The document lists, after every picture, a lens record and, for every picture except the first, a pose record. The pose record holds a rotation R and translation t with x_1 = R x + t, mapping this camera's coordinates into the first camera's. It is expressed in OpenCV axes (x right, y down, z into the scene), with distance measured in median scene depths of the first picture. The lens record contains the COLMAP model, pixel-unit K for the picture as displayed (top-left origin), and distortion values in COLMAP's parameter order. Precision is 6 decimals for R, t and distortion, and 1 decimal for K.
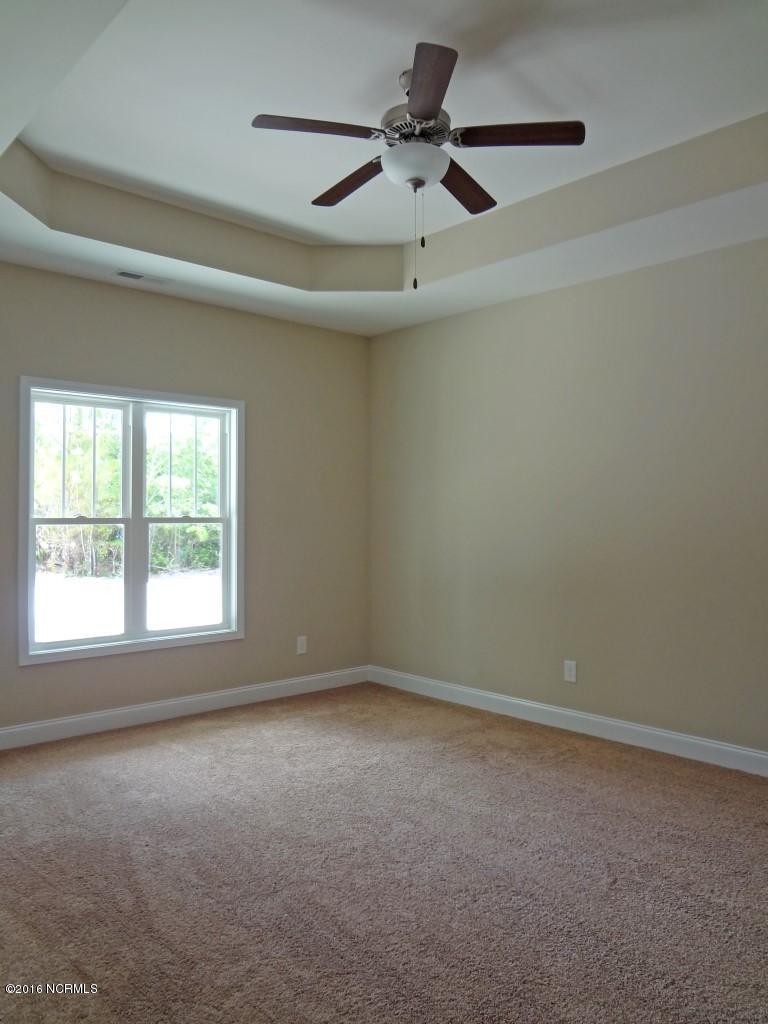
lens RADIAL K [[758.8, 0, 379.7], [0, 758.8, 509.8], [0, 0, 1]] dist [-0.043613, 0.003682]
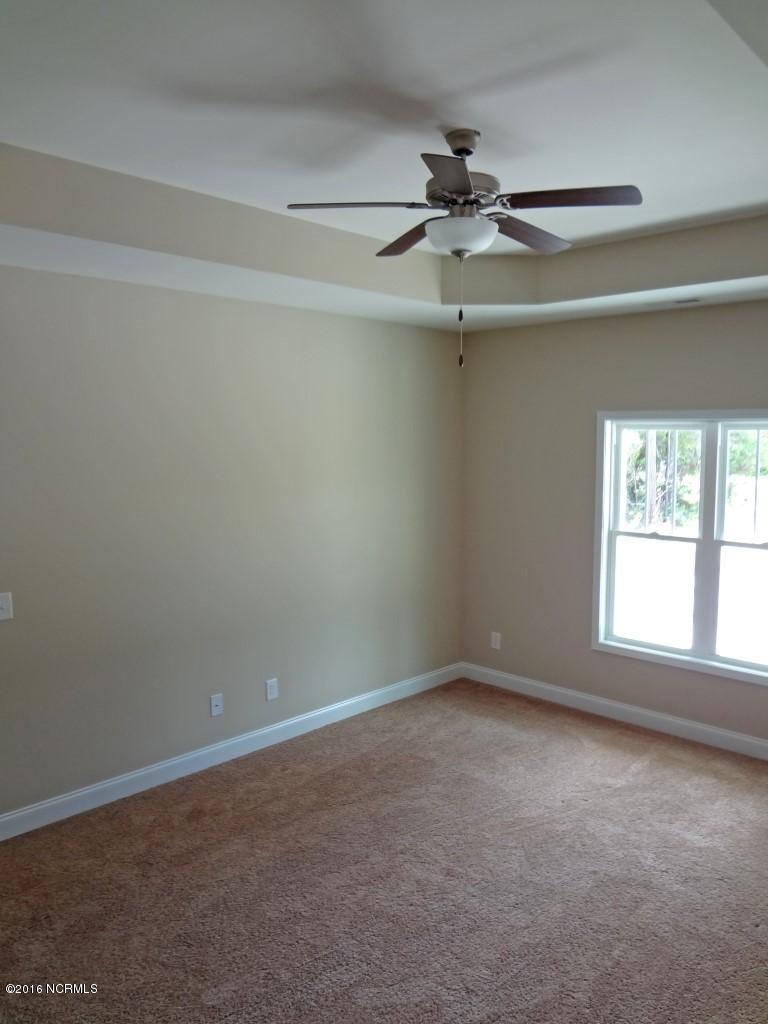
lens RADIAL K [[758.8, 0, 380.1], [0, 758.8, 513.4], [0, 0, 1]] dist [-0.043613, 0.003682]
pose [[0.059854, 0.102173, -0.992964, 0.683463], [0.006812, 0.994683, 0.102760, -0.138434], [0.998184, -0.012915, 0.058840, 0.562947]]
